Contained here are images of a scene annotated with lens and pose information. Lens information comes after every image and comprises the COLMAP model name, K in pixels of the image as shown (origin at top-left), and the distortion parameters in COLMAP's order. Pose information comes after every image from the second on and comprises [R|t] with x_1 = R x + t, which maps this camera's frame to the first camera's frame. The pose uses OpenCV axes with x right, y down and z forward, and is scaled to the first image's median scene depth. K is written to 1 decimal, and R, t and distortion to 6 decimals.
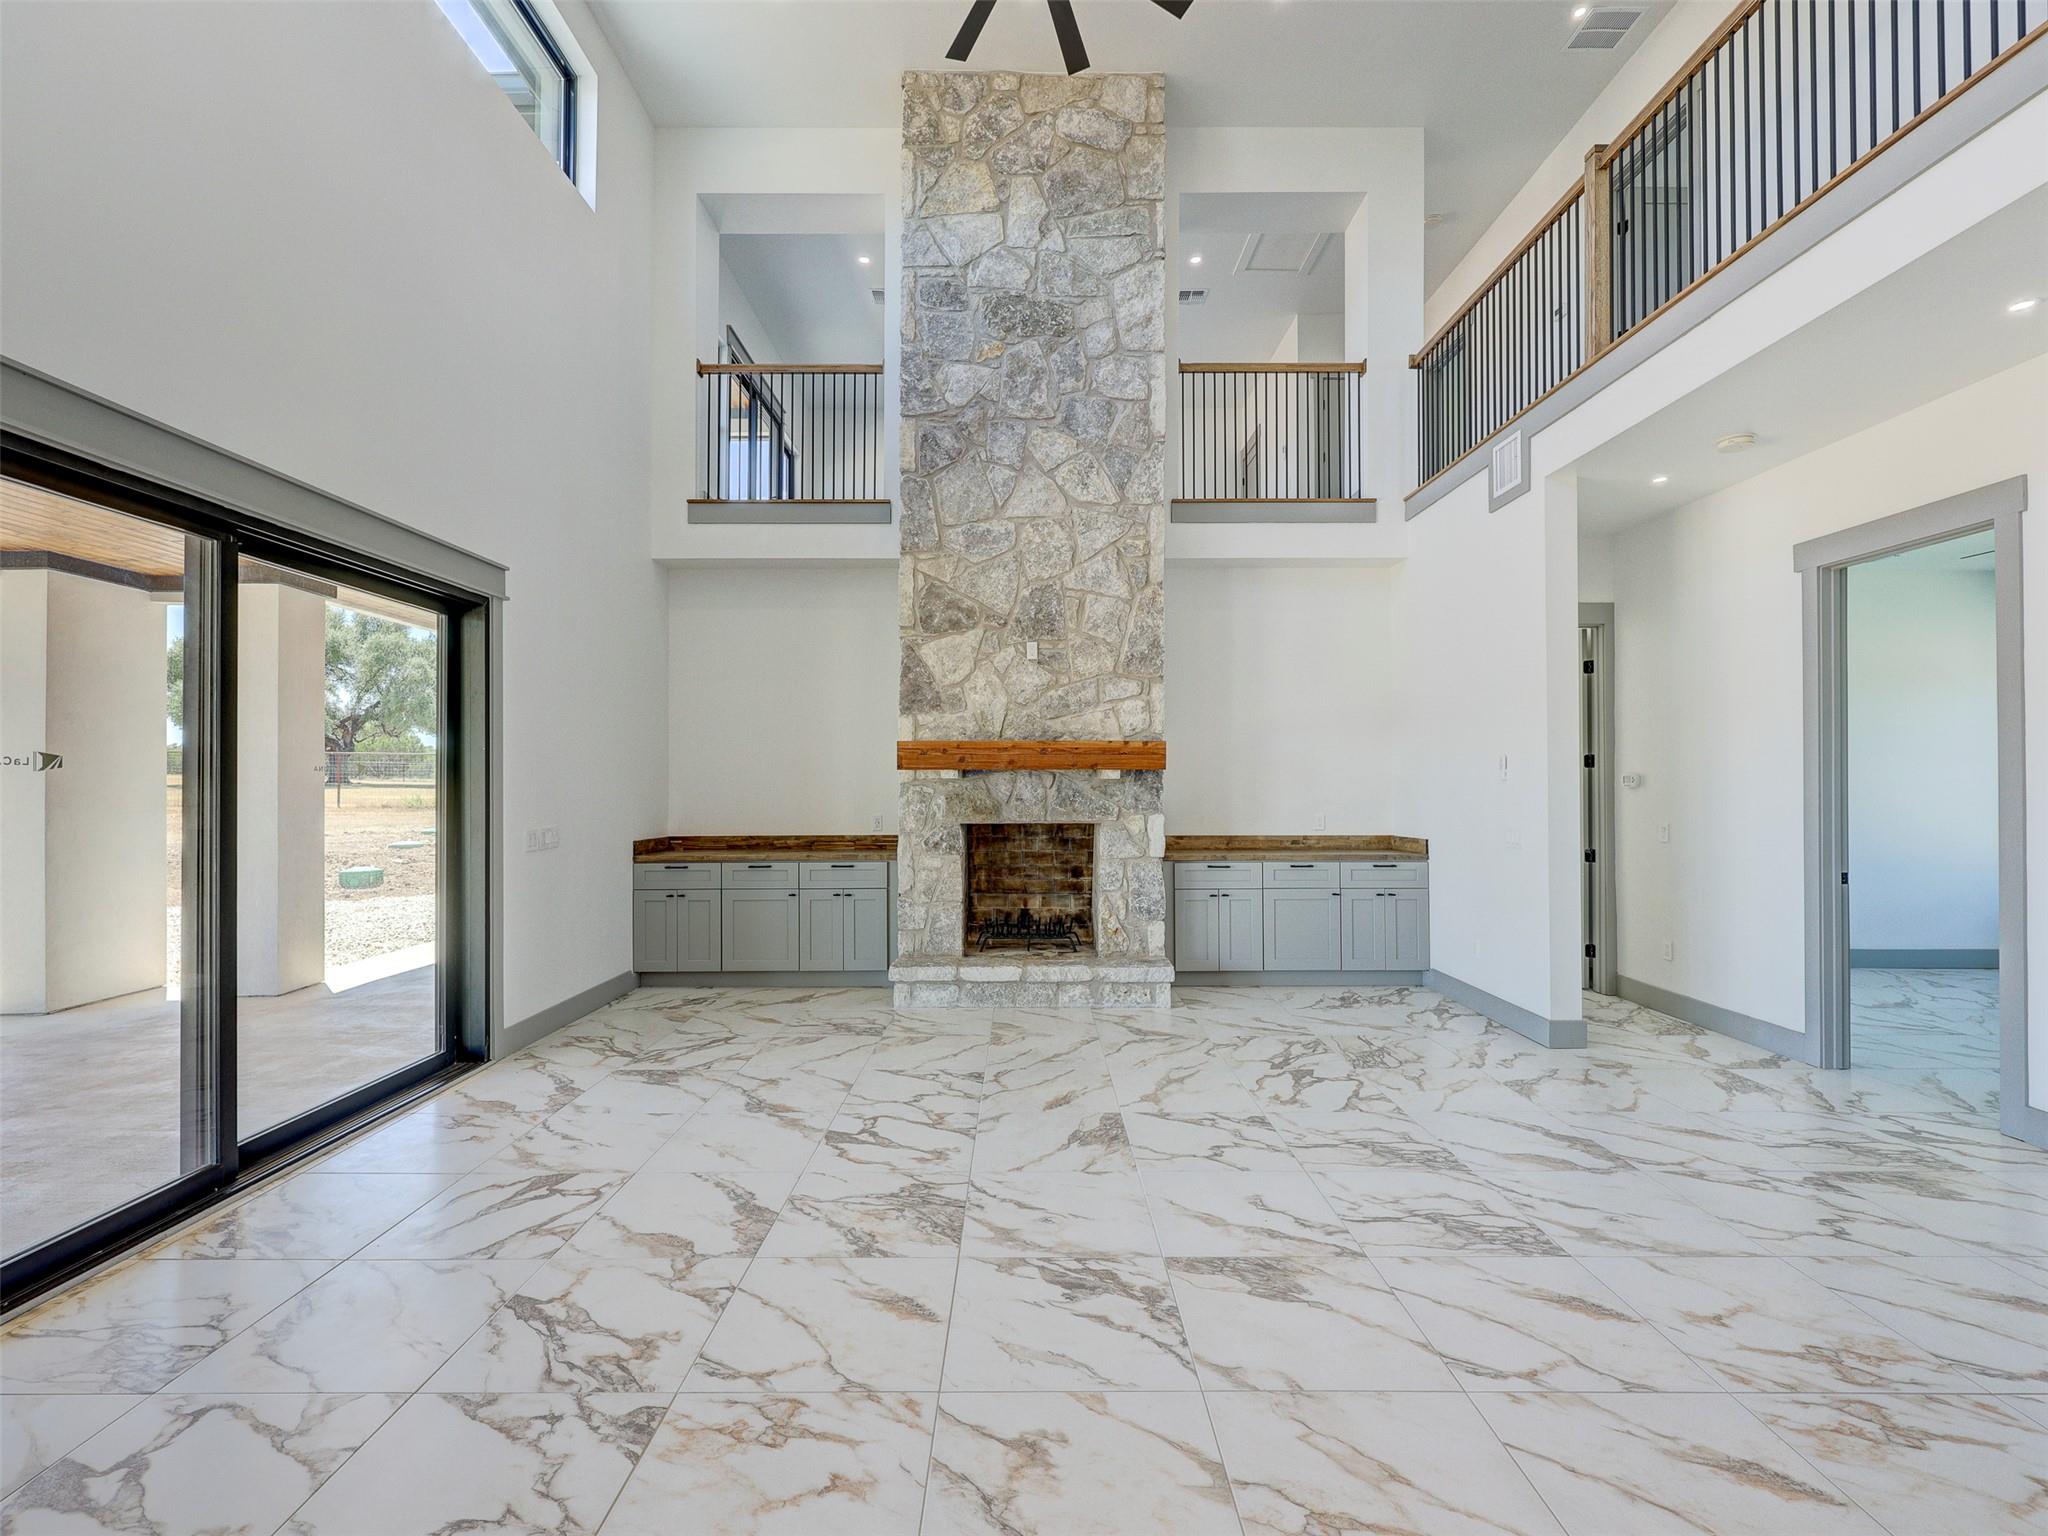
lens RADIAL K [[924.0, 0, 1024.8], [0, 924.0, 773.0], [0, 0, 1]] dist [0.001940, -0.000463]
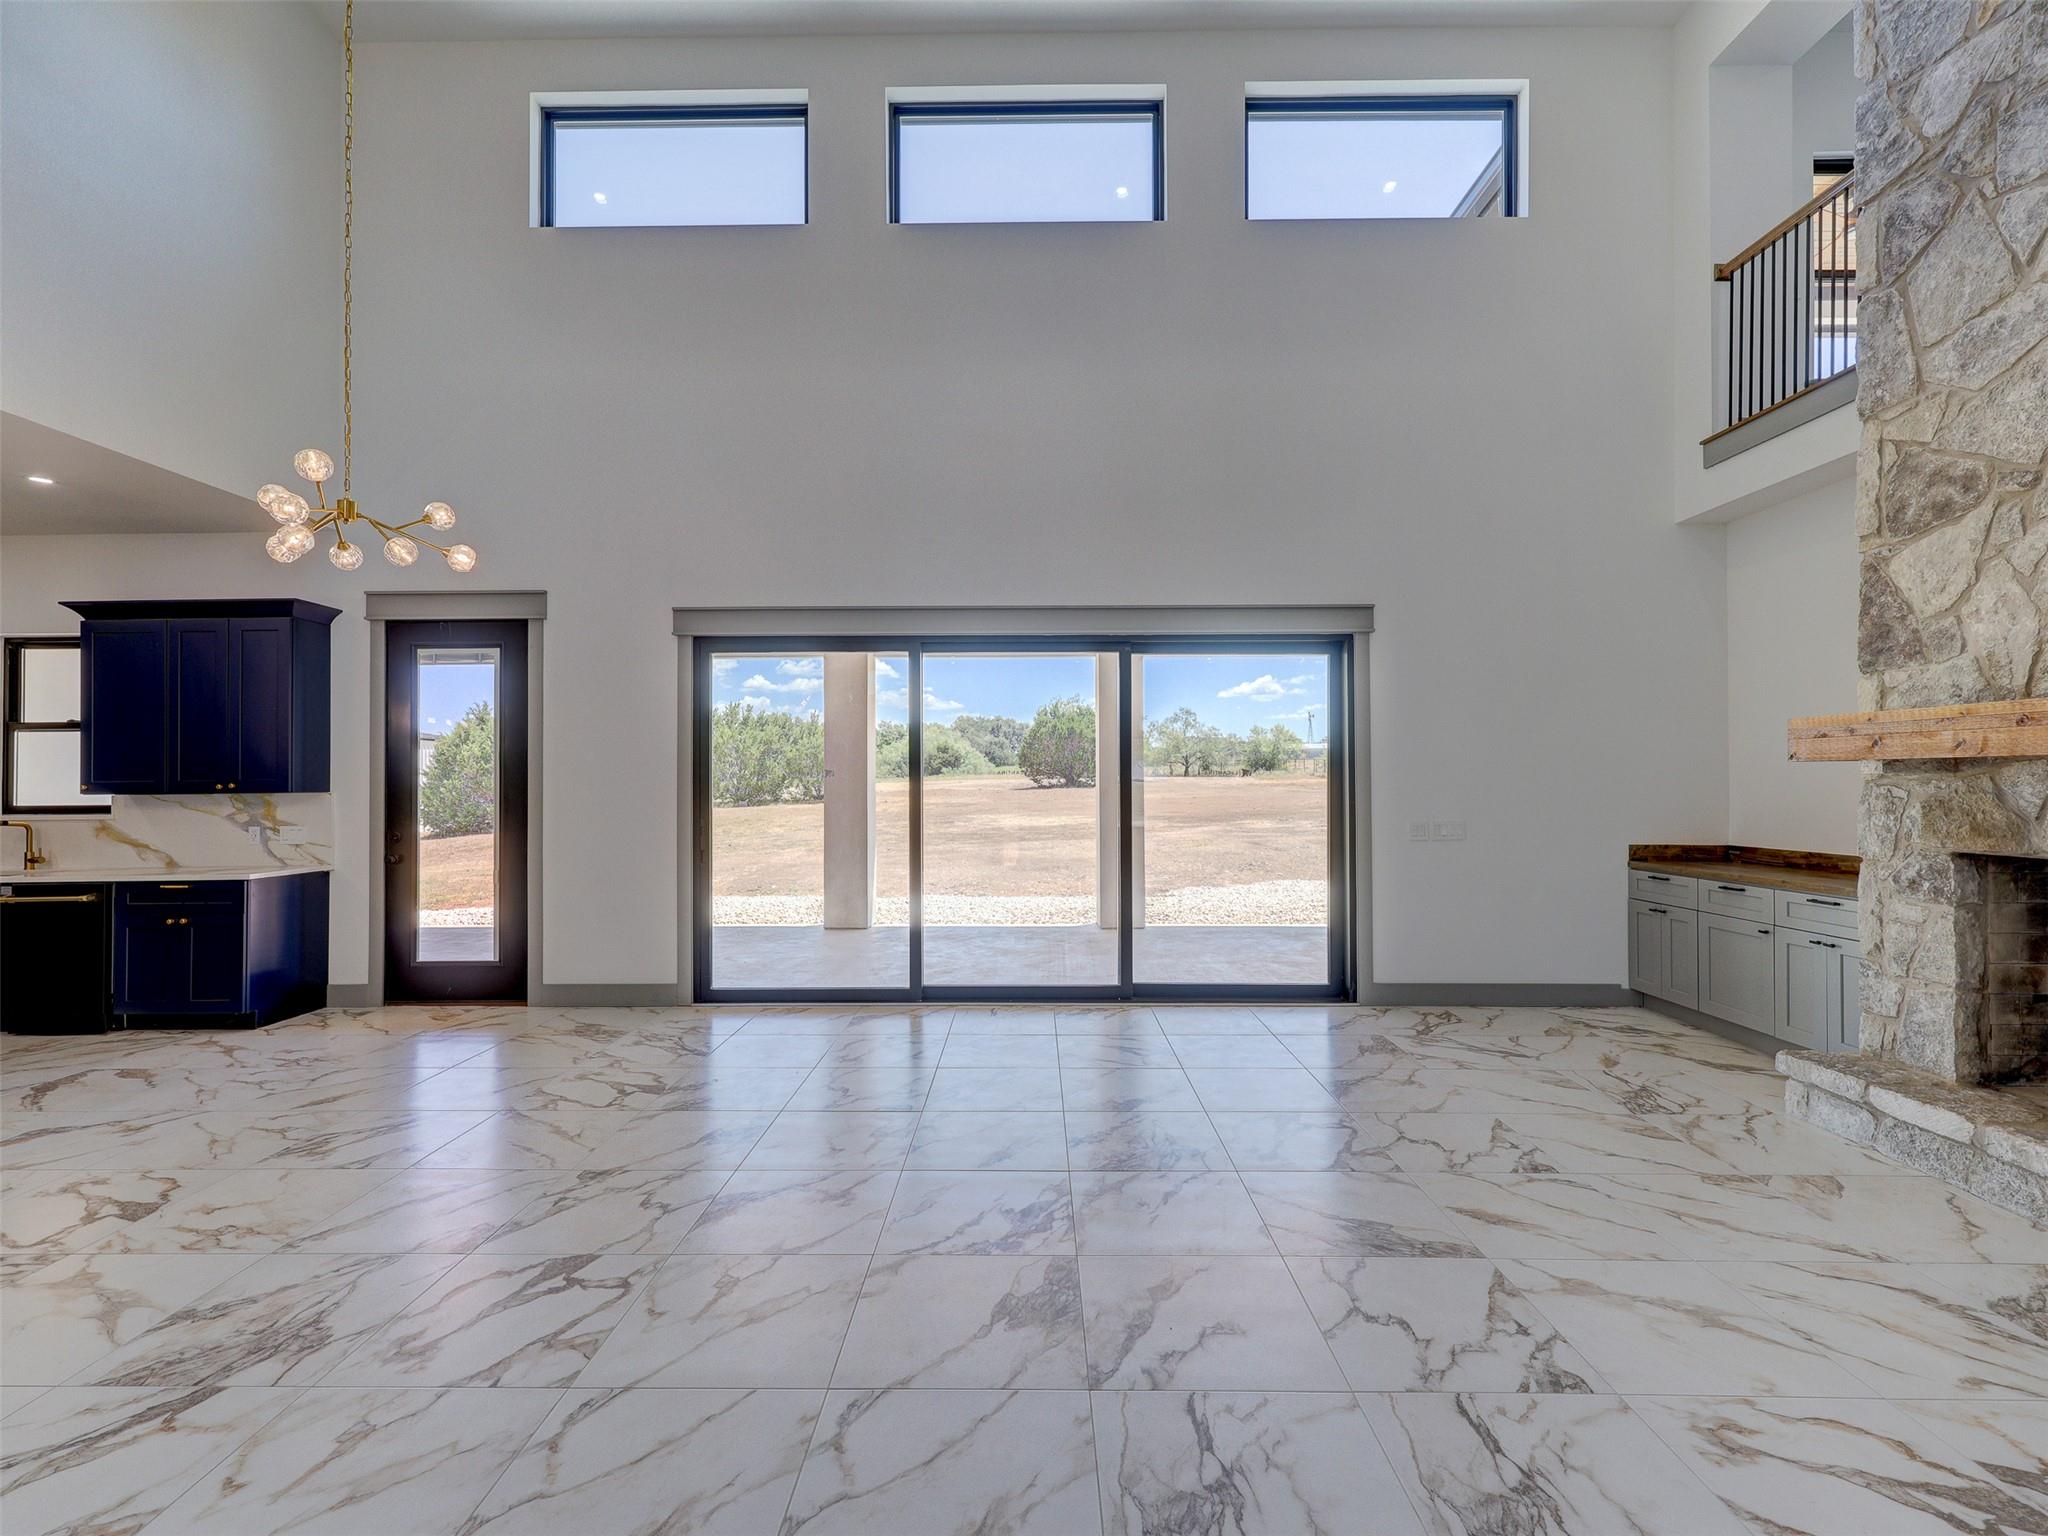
lens RADIAL K [[924.0, 0, 1024.8], [0, 924.0, 773.0], [0, 0, 1]] dist [0.001940, -0.000463]
pose [[-0.005235, -0.008636, -0.999949, 0.509687], [0.010650, 0.999906, -0.008691, 0.004449], [0.999930, -0.010695, -0.005143, 0.421890]]
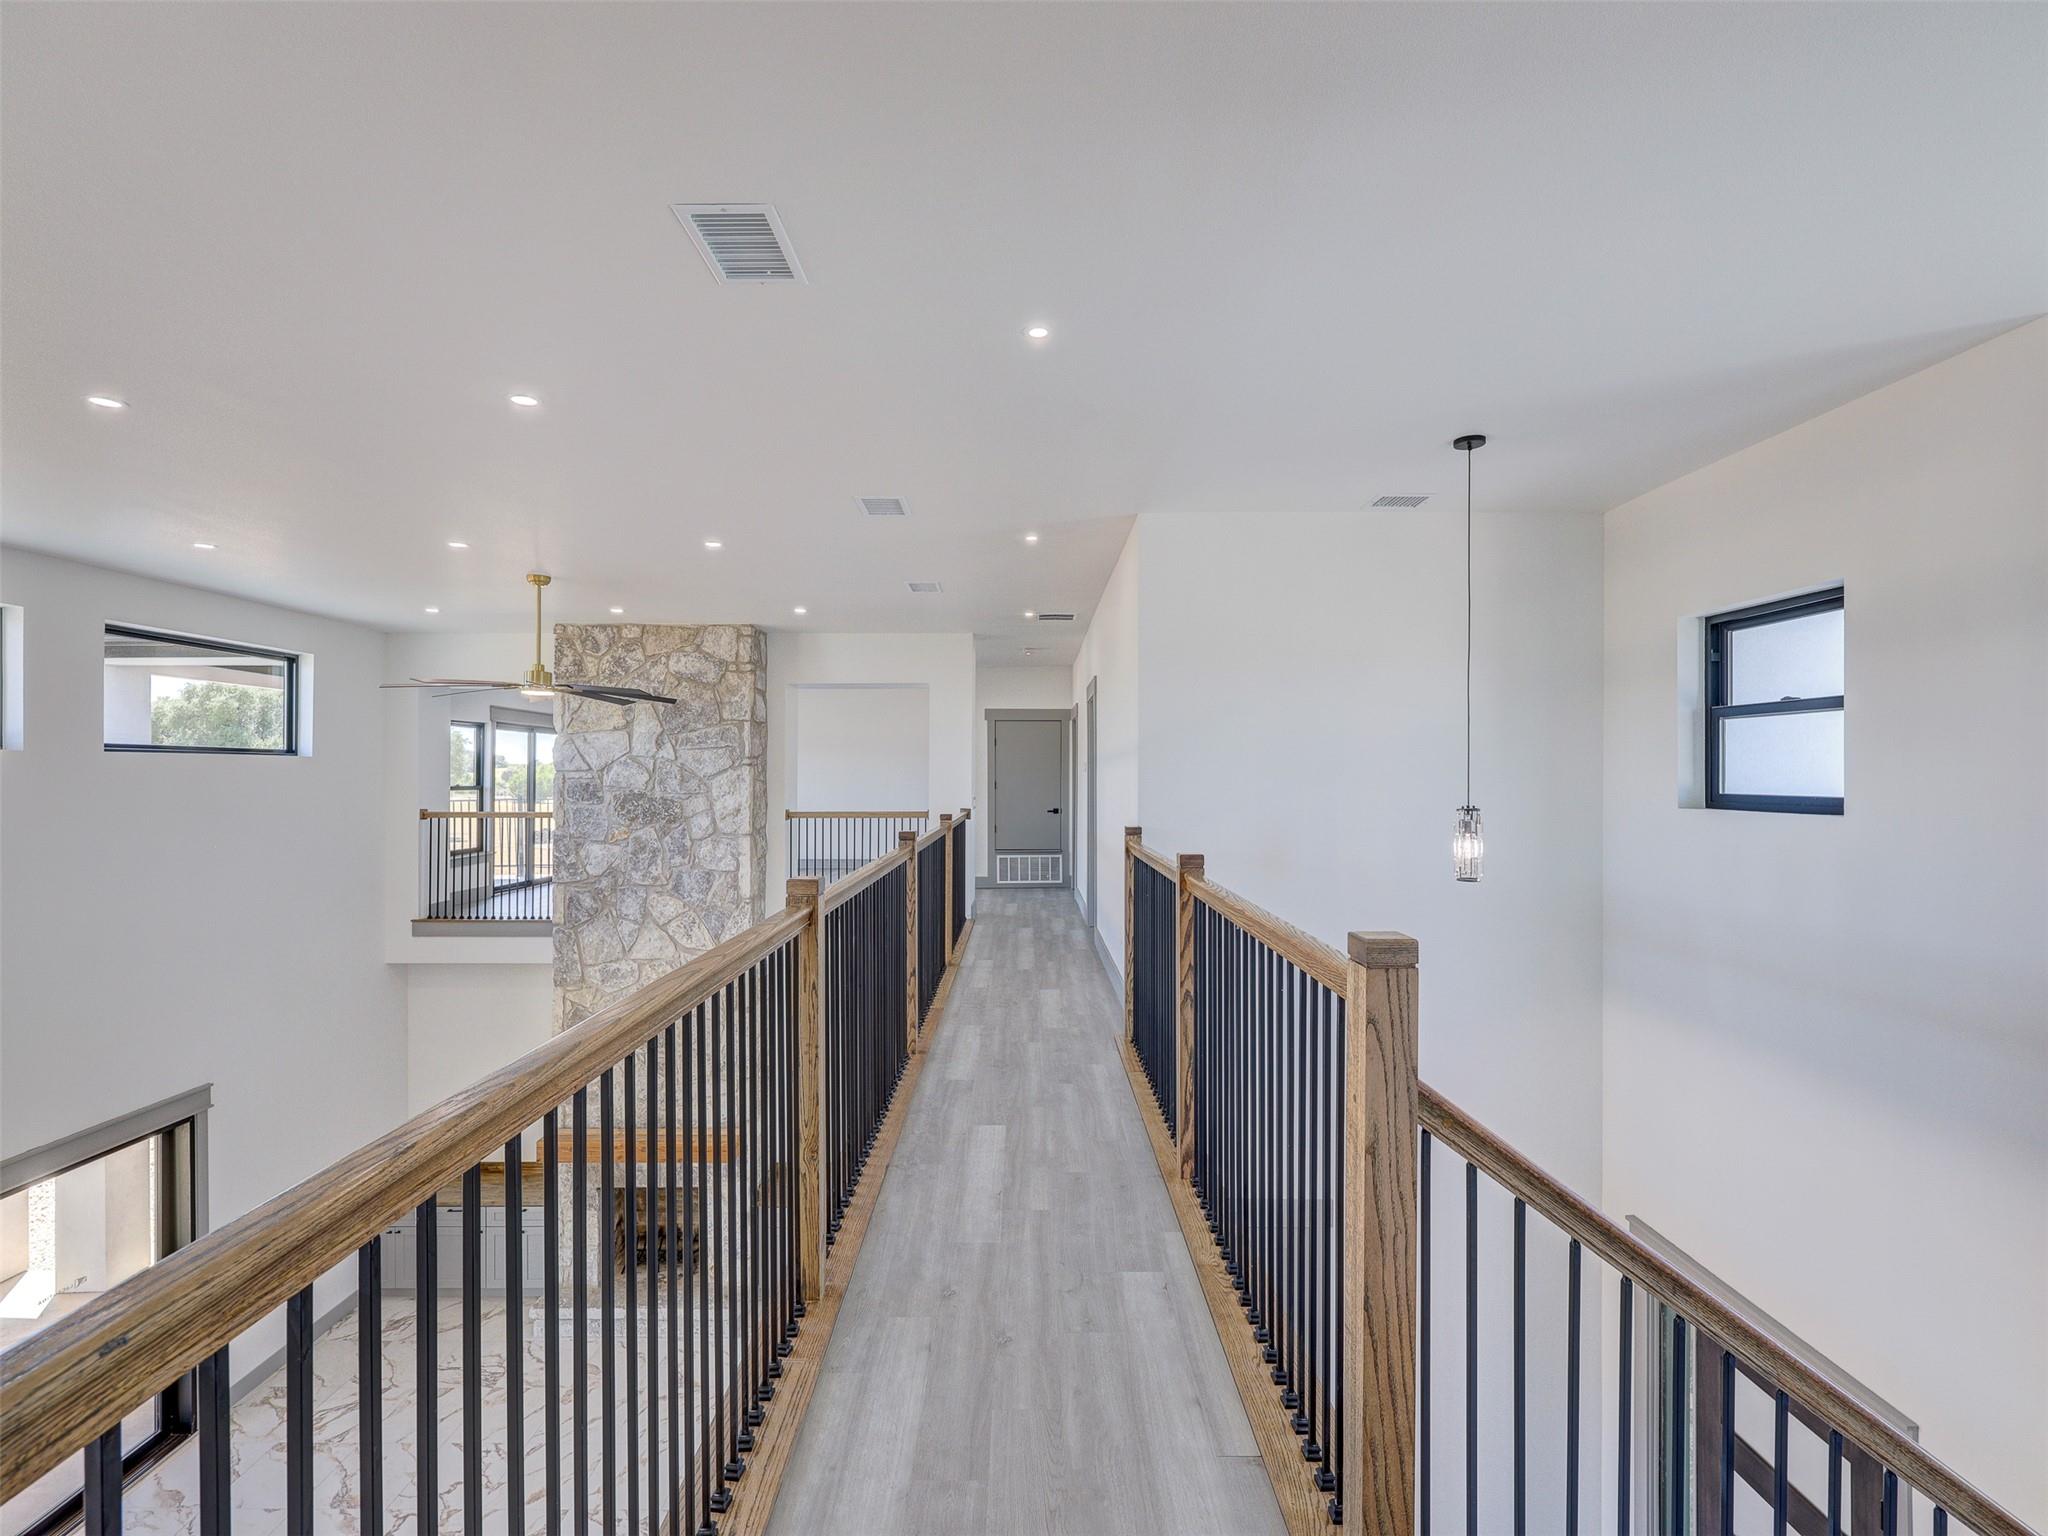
lens RADIAL K [[924.0, 0, 1024.8], [0, 924.0, 773.0], [0, 0, 1]] dist [0.001940, -0.000463]
pose [[0.999997, -0.002295, -0.000625, 0.552156], [0.002300, 0.999964, 0.008149, -0.556439], [0.000607, -0.008150, 0.999967, -0.339205]]
